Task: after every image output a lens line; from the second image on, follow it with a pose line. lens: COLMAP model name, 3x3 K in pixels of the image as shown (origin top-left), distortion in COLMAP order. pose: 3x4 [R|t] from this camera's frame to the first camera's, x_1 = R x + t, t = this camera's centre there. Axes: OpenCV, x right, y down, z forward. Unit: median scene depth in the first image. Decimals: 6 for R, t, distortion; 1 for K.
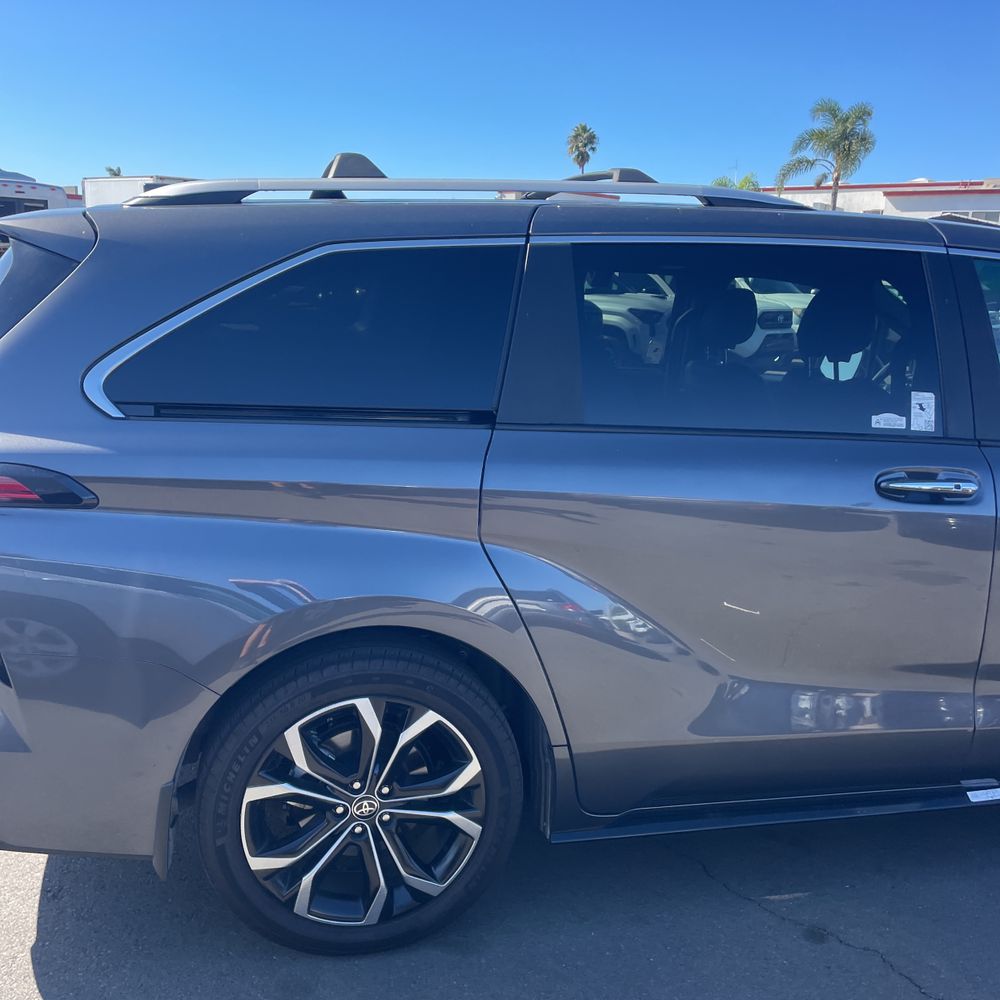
lens RADIAL K [[1000.6, 0, 489.0], [0, 1000.6, 488.5], [0, 0, 1]] dist [0.115545, -0.166824]
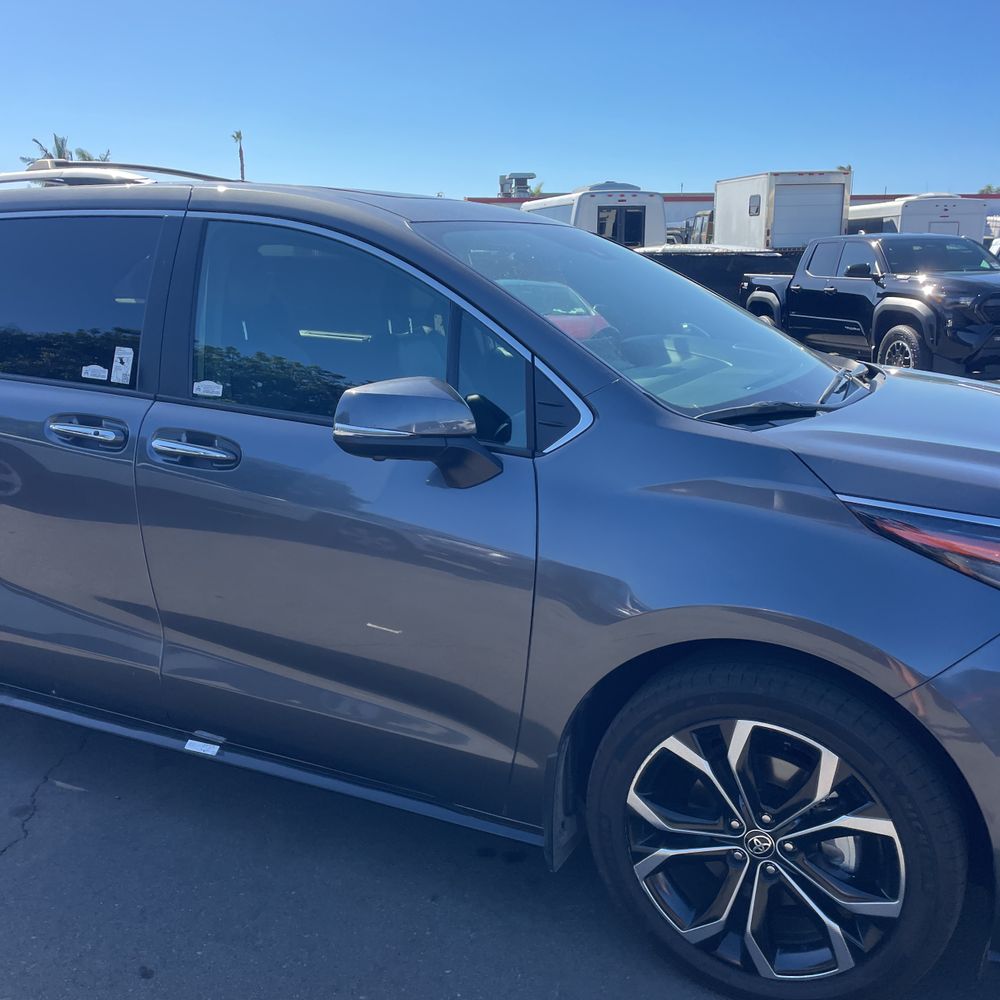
lens RADIAL K [[975.4, 0, 497.9], [0, 975.4, 487.3], [0, 0, 1]] dist [0.103874, -0.151655]
pose [[0.786830, 0.104663, -0.608230, 1.467346], [-0.098563, 0.994176, 0.043571, -0.034014], [0.609248, 0.025667, 0.792564, 0.443769]]
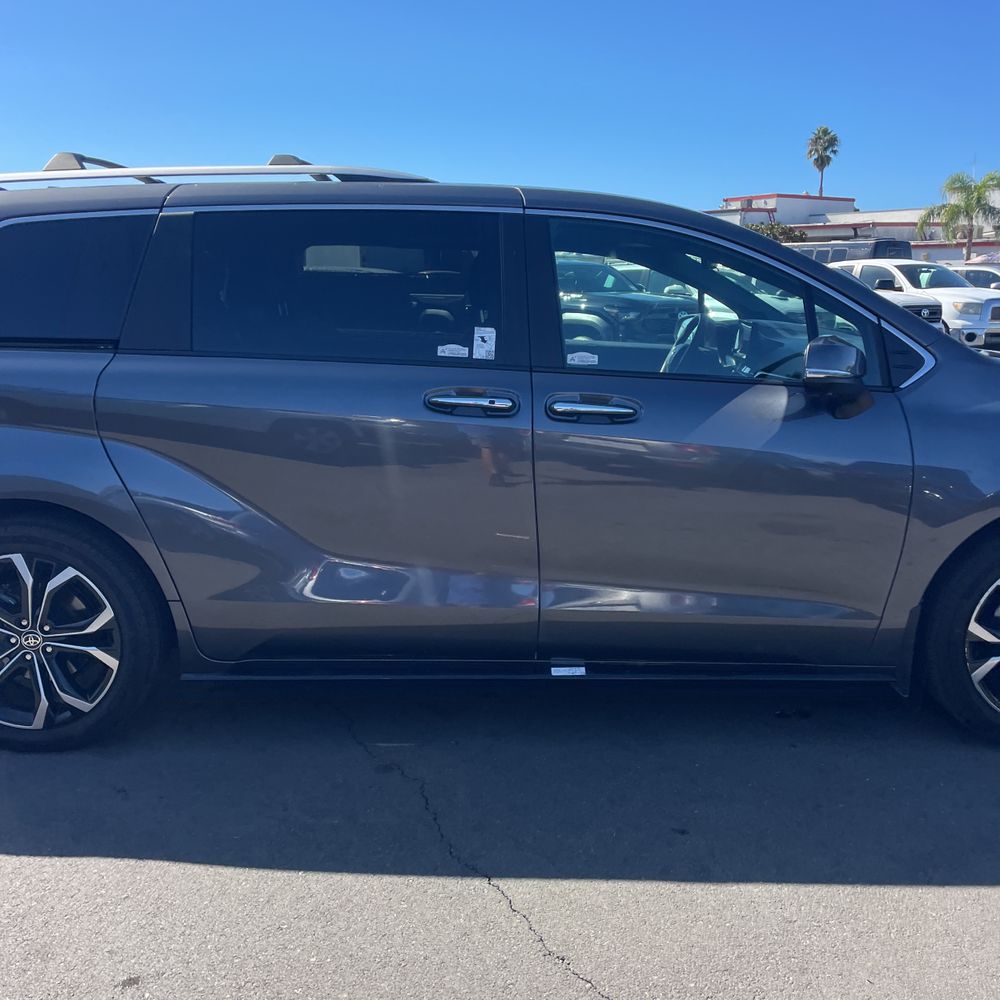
lens RADIAL K [[997.8, 0, 496.1], [0, 997.8, 475.1], [0, 0, 1]] dist [0.109888, -0.193036]
pose [[0.976755, 0.012703, -0.213980, 0.739943], [-0.017934, 0.999585, -0.022523, 0.115397], [0.213605, 0.025837, 0.976578, -0.171093]]
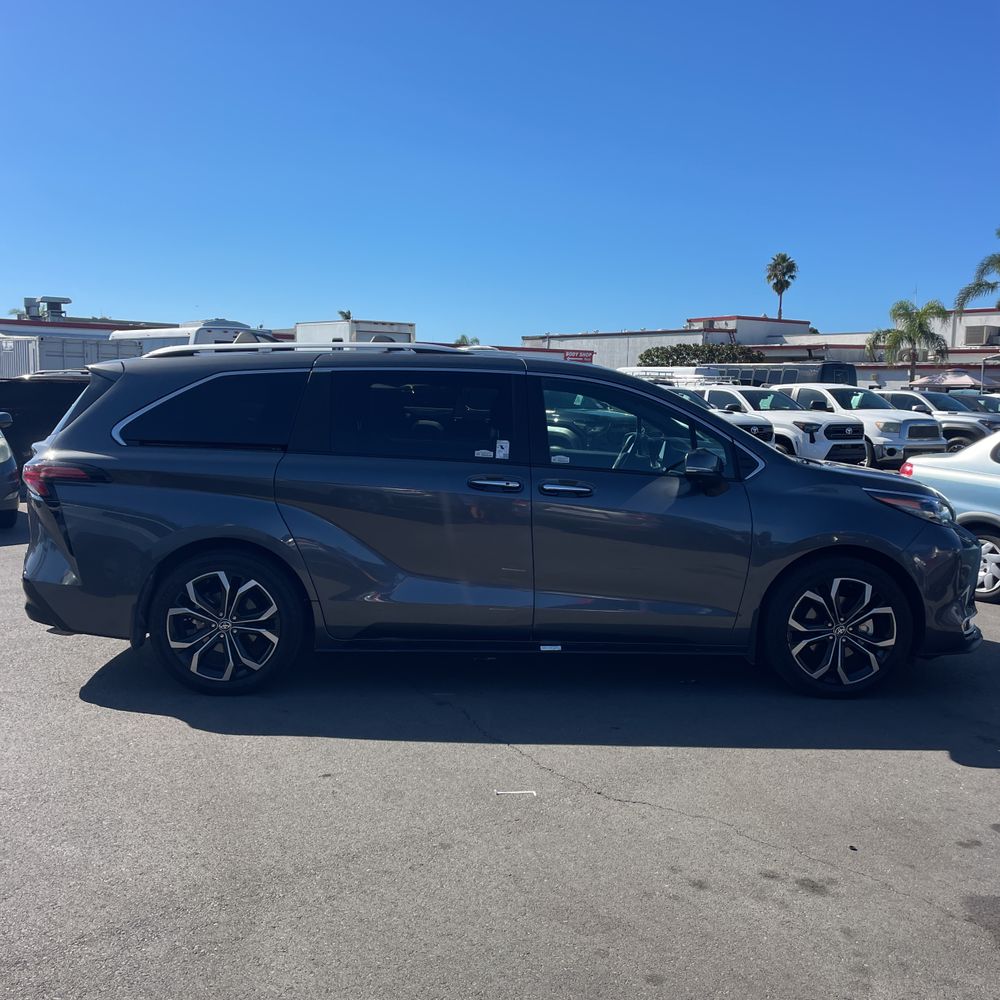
lens RADIAL K [[975.4, 0, 497.9], [0, 975.4, 487.3], [0, 0, 1]] dist [0.103874, -0.151655]
pose [[0.982488, 0.005850, -0.186236, 0.833039], [-0.028024, 0.992777, -0.116654, 0.245629], [0.184208, 0.119830, 0.975555, -0.978666]]
